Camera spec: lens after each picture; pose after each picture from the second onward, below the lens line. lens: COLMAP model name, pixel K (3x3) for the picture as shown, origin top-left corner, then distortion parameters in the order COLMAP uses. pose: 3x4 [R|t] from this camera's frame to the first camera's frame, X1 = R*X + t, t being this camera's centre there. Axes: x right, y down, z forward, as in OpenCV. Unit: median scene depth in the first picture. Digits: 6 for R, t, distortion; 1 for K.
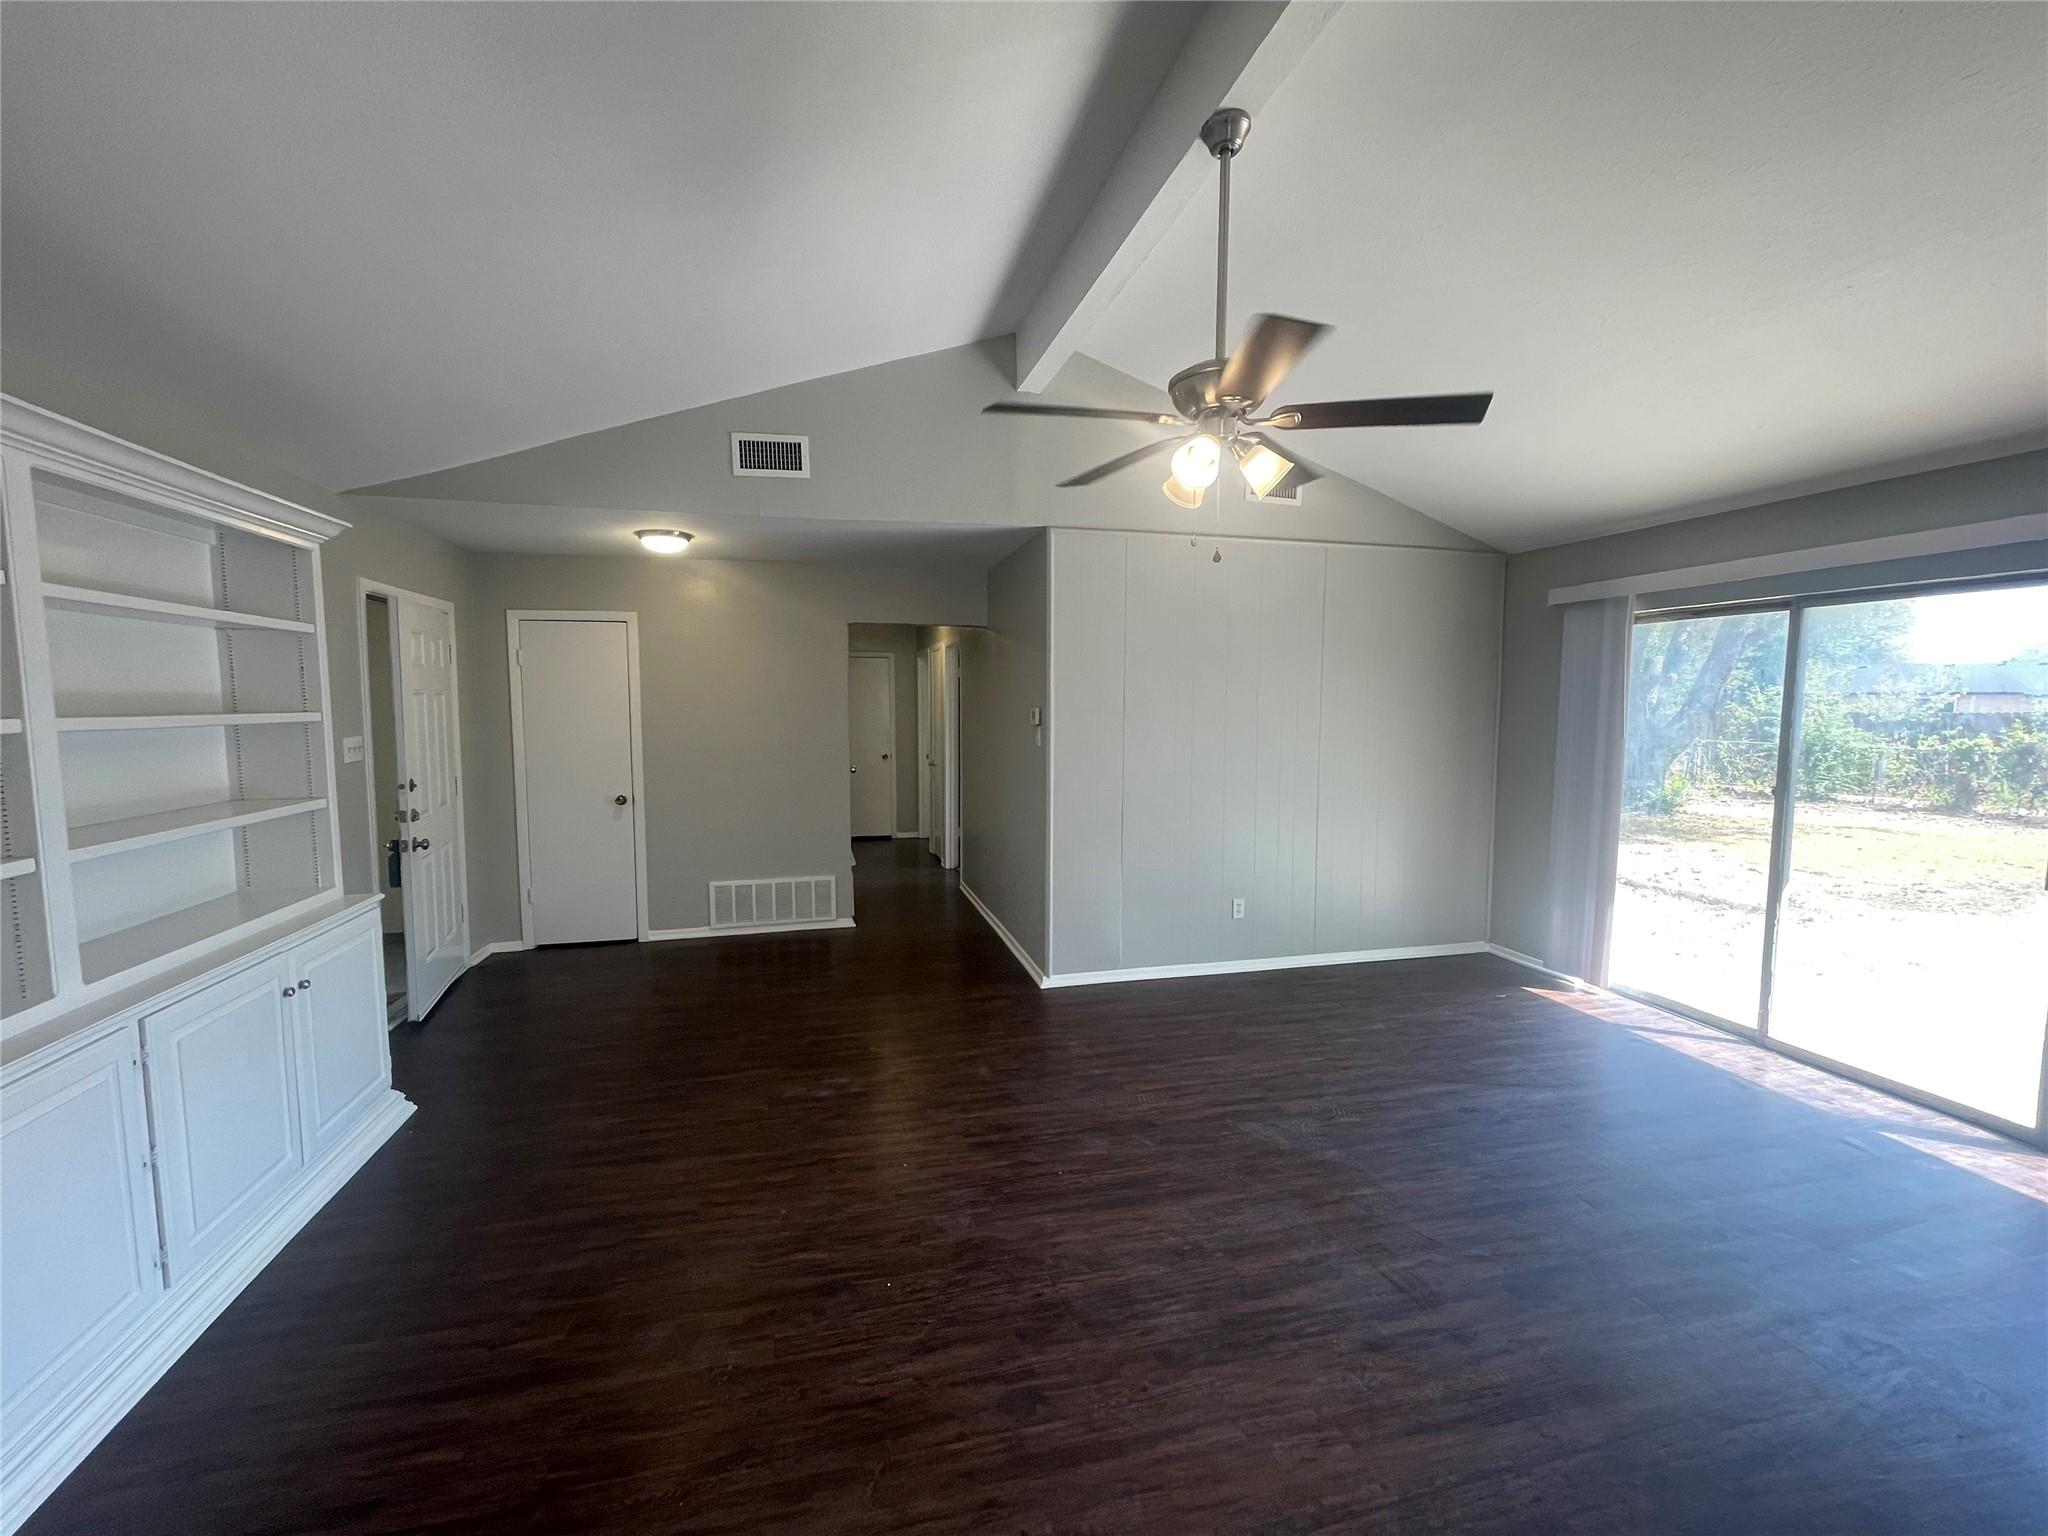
lens RADIAL K [[825.8, 0, 1014.8], [0, 825.8, 771.0], [0, 0, 1]] dist [-0.003225, -0.000044]
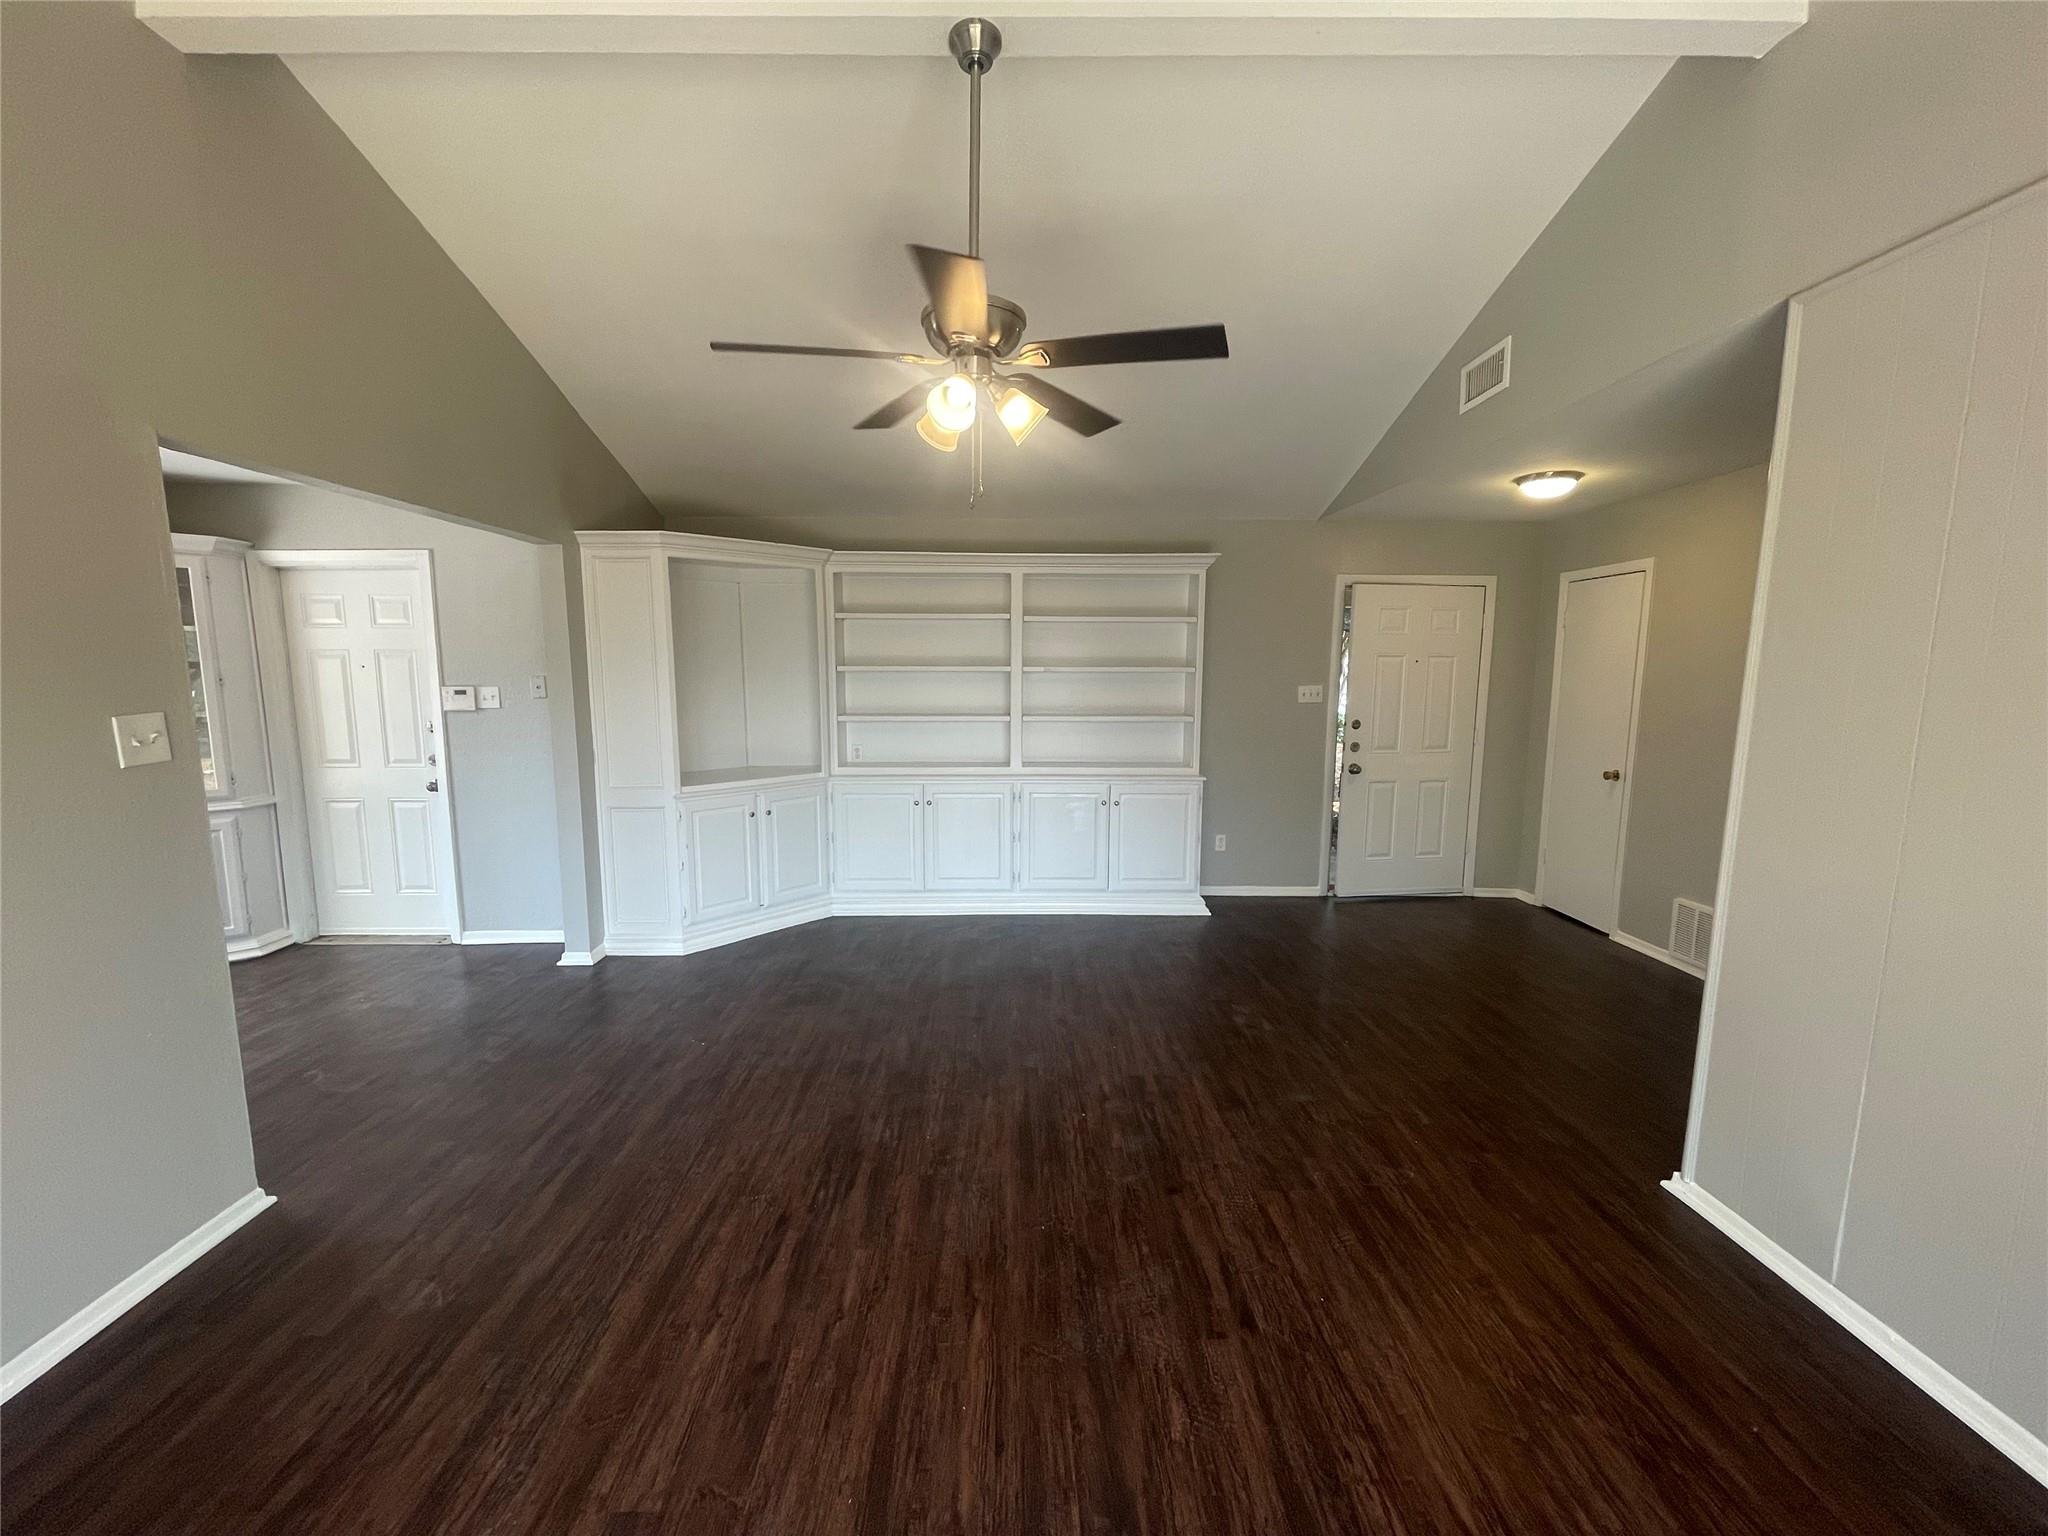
lens RADIAL K [[825.8, 0, 1014.8], [0, 825.8, 771.0], [0, 0, 1]] dist [-0.003225, -0.000044]
pose [[-0.228180, 0.121879, -0.965960, 0.778346], [-0.088589, 0.985419, 0.145261, -0.060093], [0.969580, 0.118720, -0.214056, 0.830318]]
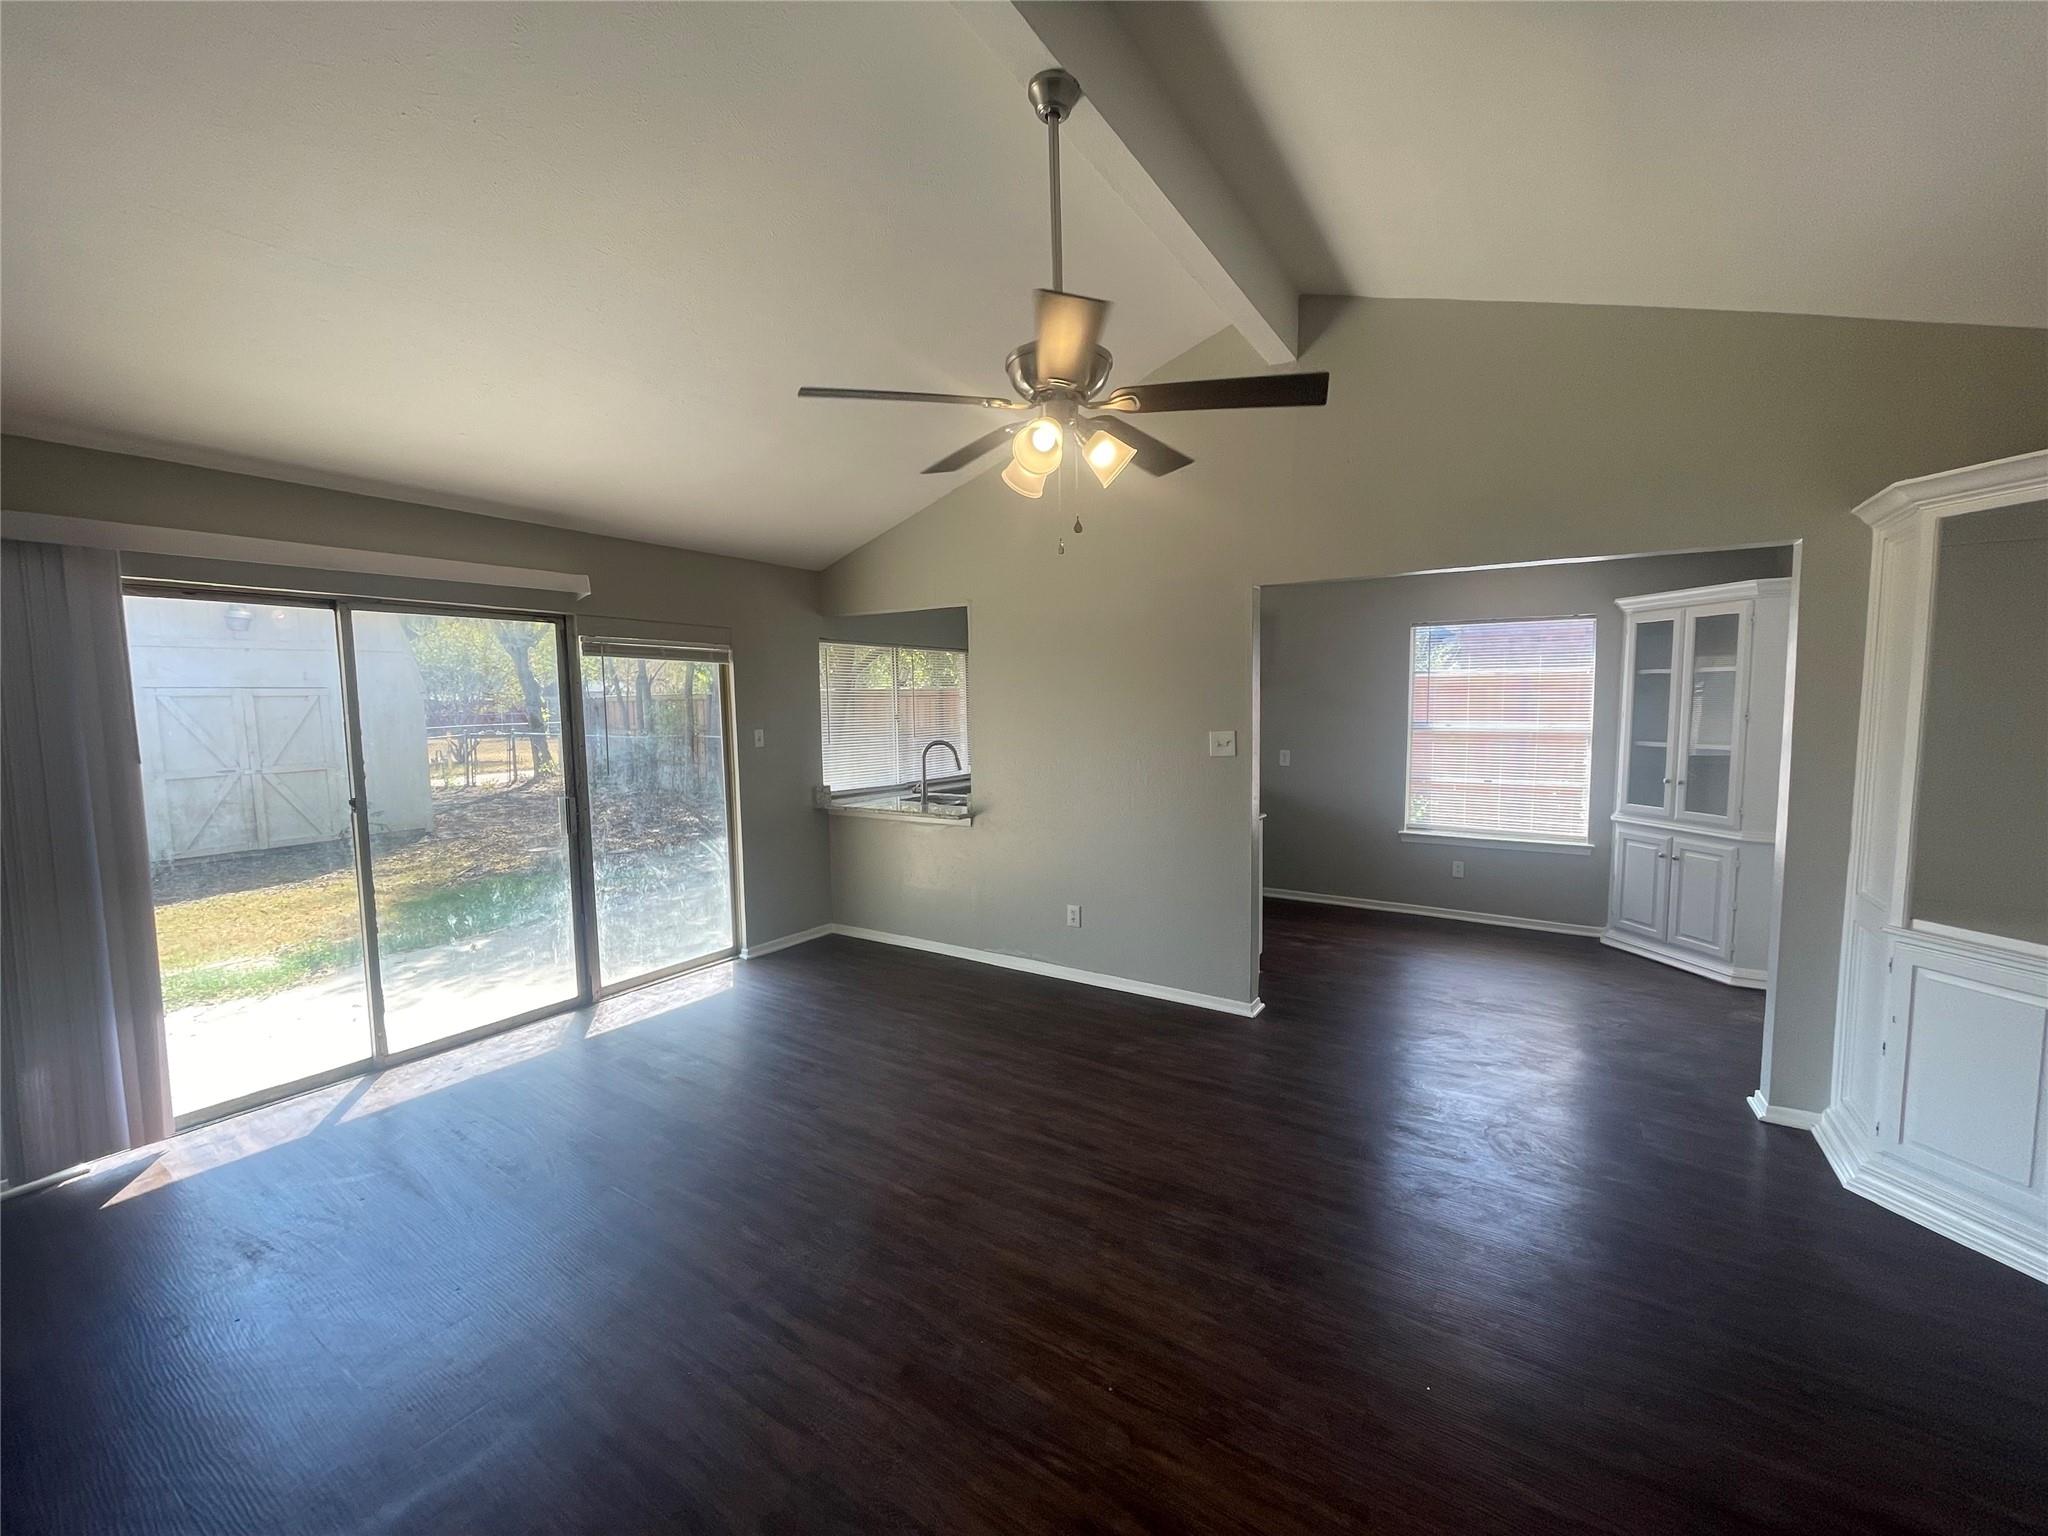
lens RADIAL K [[825.8, 0, 1014.8], [0, 825.8, 771.0], [0, 0, 1]] dist [-0.003225, -0.000044]
pose [[-0.675149, -0.060757, 0.735175, -0.278079], [0.072210, 0.986373, 0.147832, -0.097824], [-0.734139, 0.152896, -0.661561, 1.095022]]
